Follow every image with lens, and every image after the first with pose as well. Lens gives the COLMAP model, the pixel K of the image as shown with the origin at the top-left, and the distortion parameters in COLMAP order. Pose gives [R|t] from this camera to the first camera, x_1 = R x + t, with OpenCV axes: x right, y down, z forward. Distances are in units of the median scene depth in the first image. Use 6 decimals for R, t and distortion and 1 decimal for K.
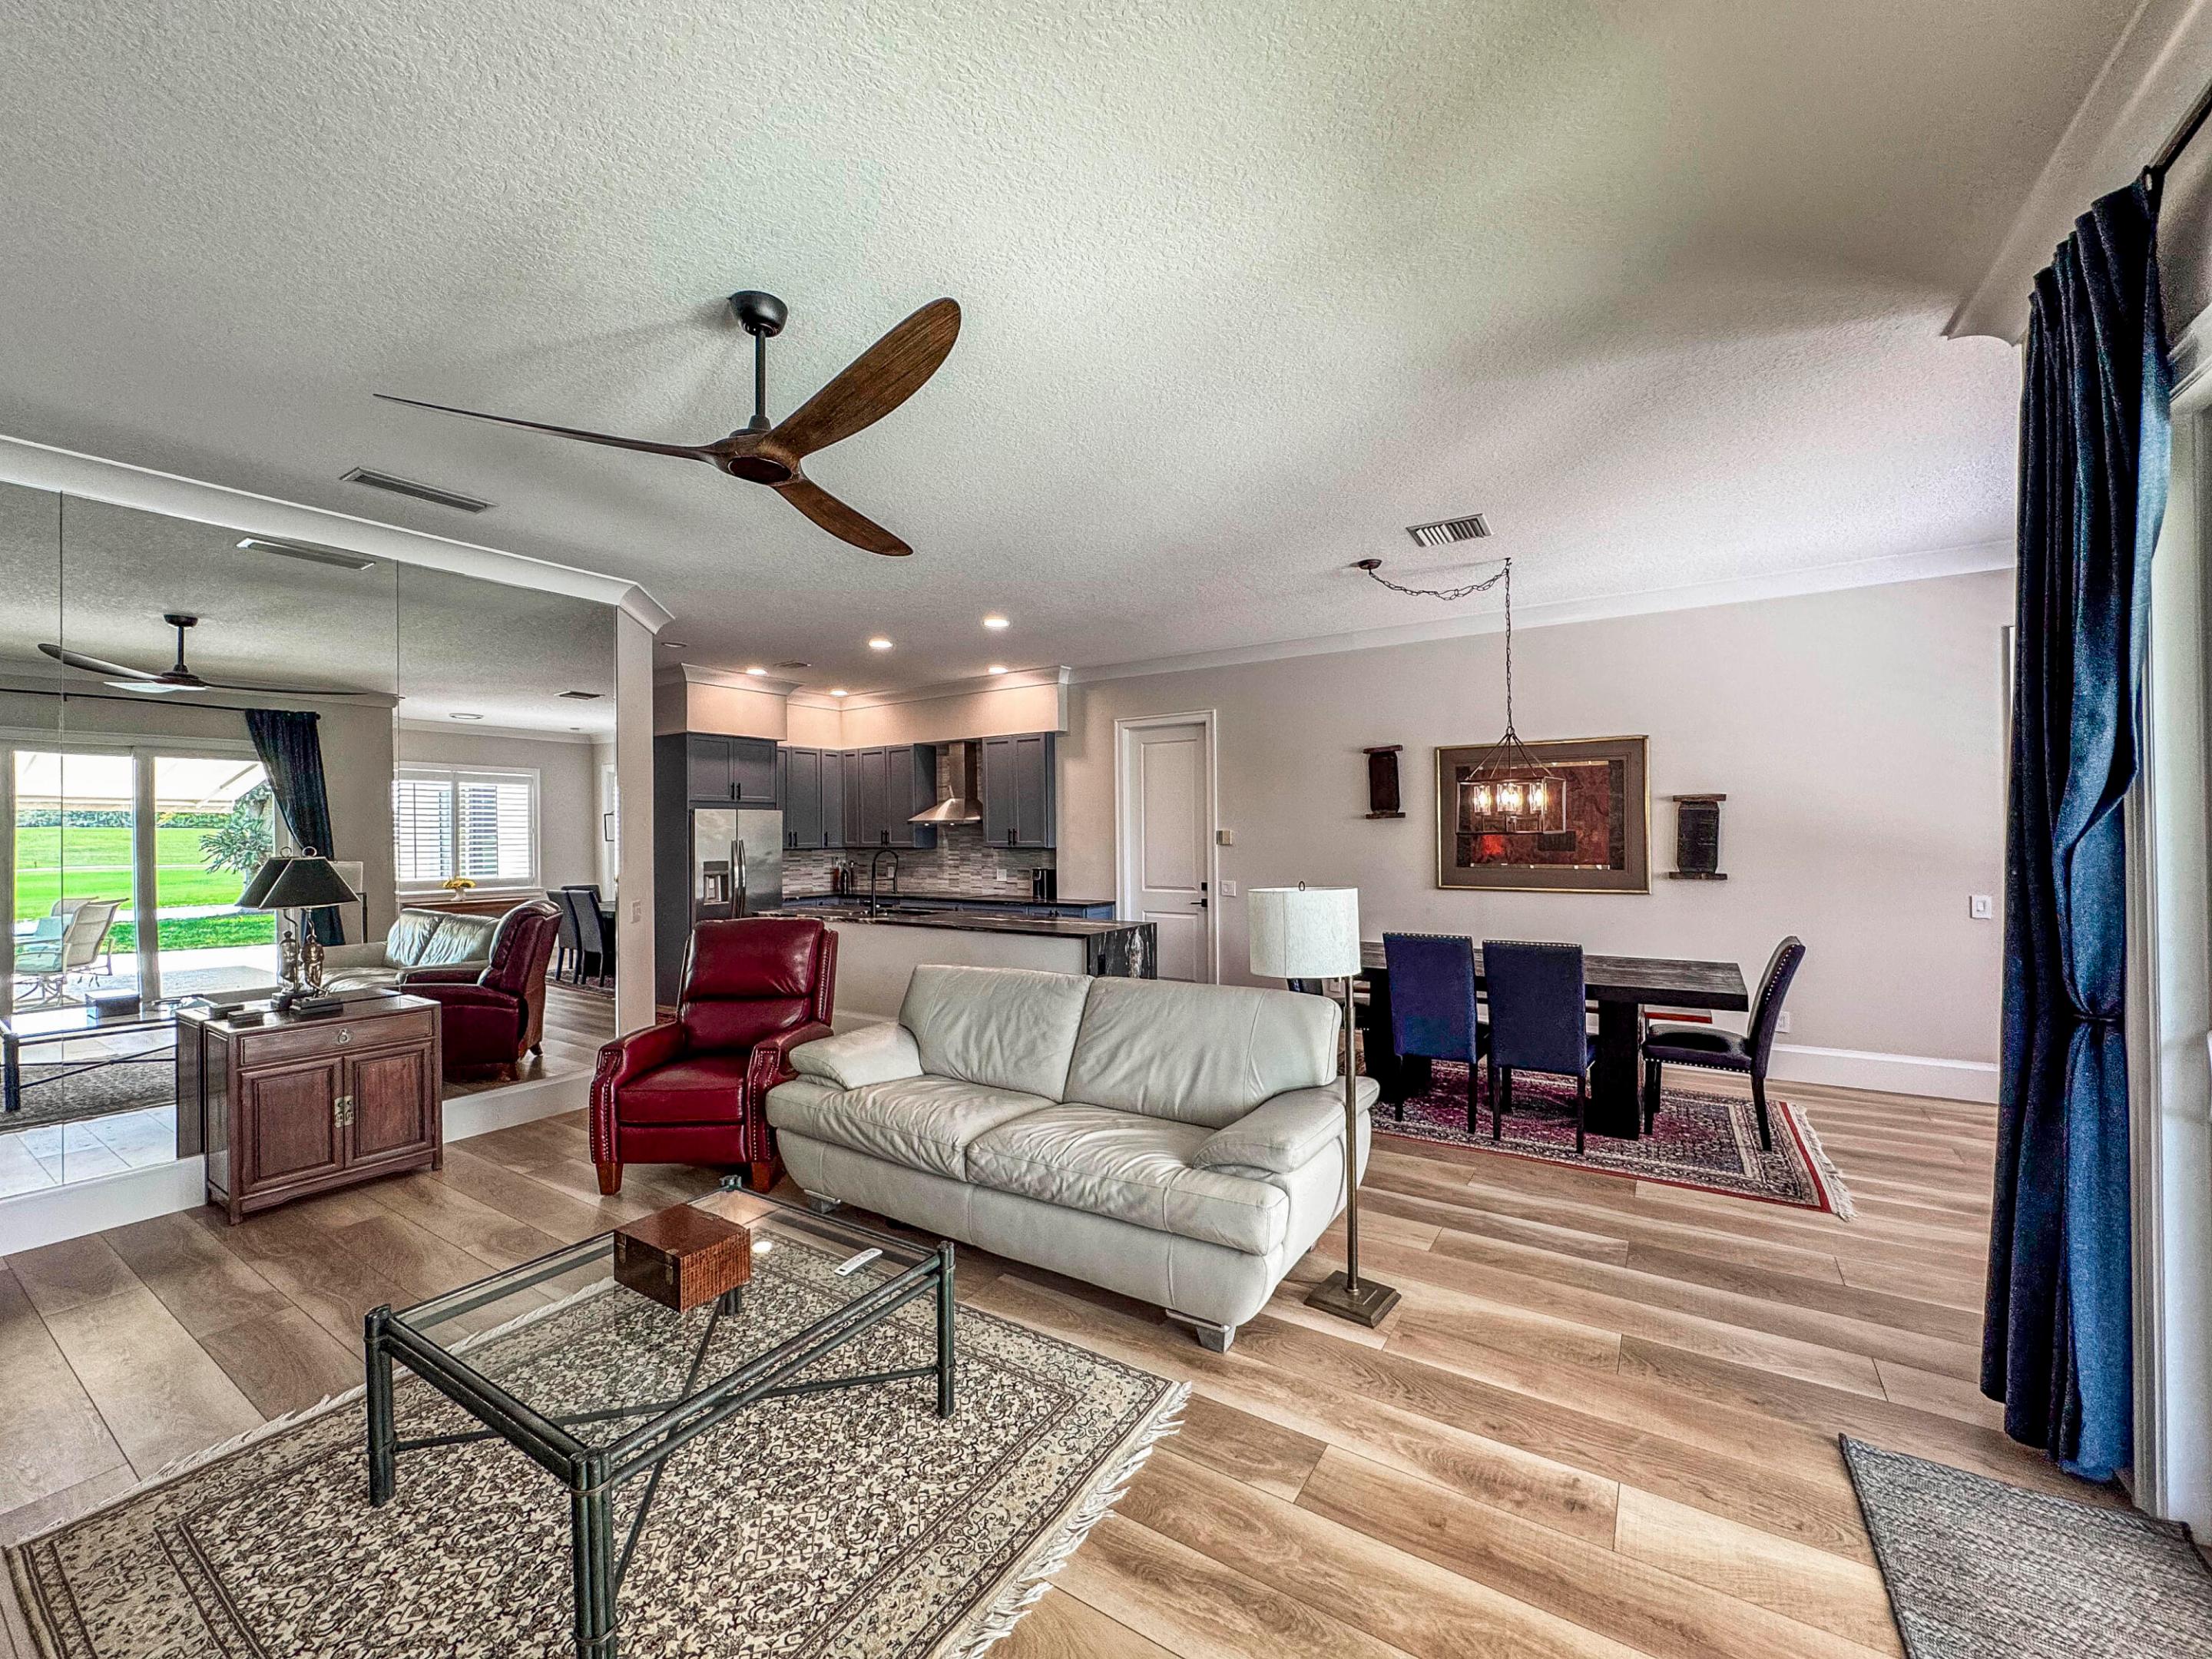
lens RADIAL K [[886.2, 0, 1106.0], [0, 886.2, 829.5], [0, 0, 1]] dist [-0.001193, -0.000265]
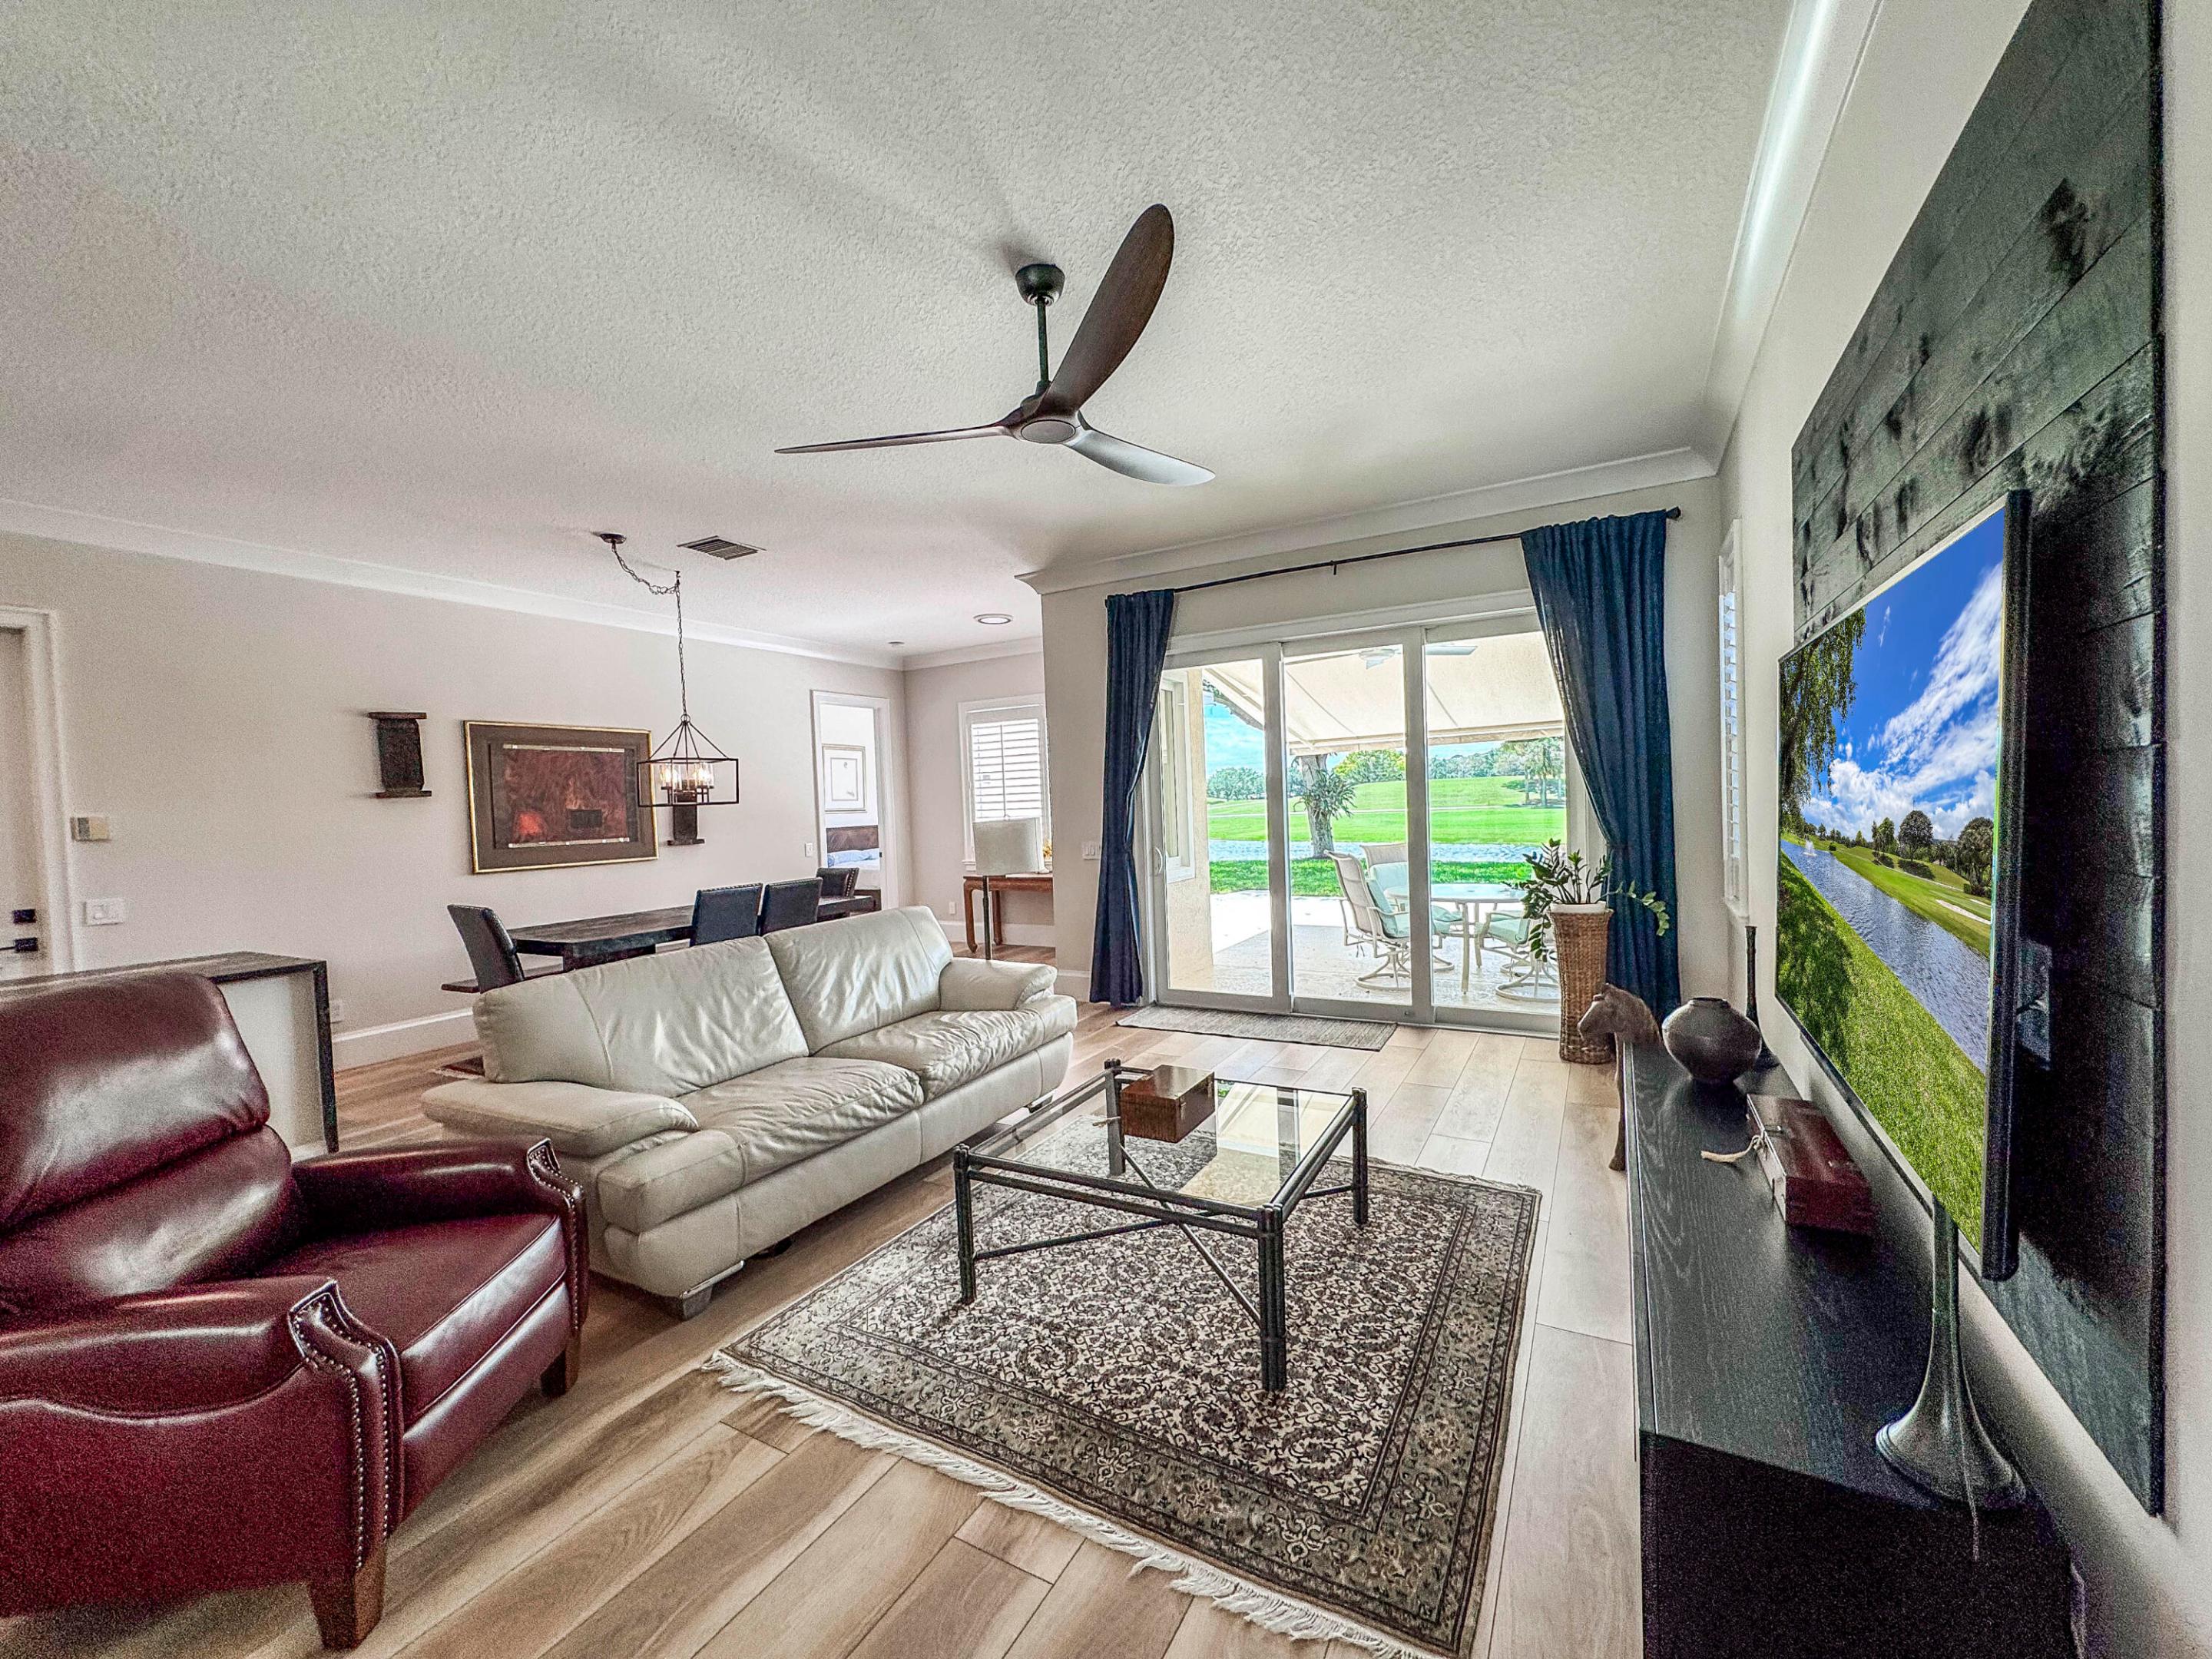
lens RADIAL K [[886.2, 0, 1106.0], [0, 886.2, 829.5], [0, 0, 1]] dist [-0.001193, -0.000265]
pose [[-0.070894, -0.017387, 0.997332, -0.459127], [0.036386, 0.999138, 0.020005, 0.020141], [-0.996820, 0.037707, -0.070200, 0.312965]]
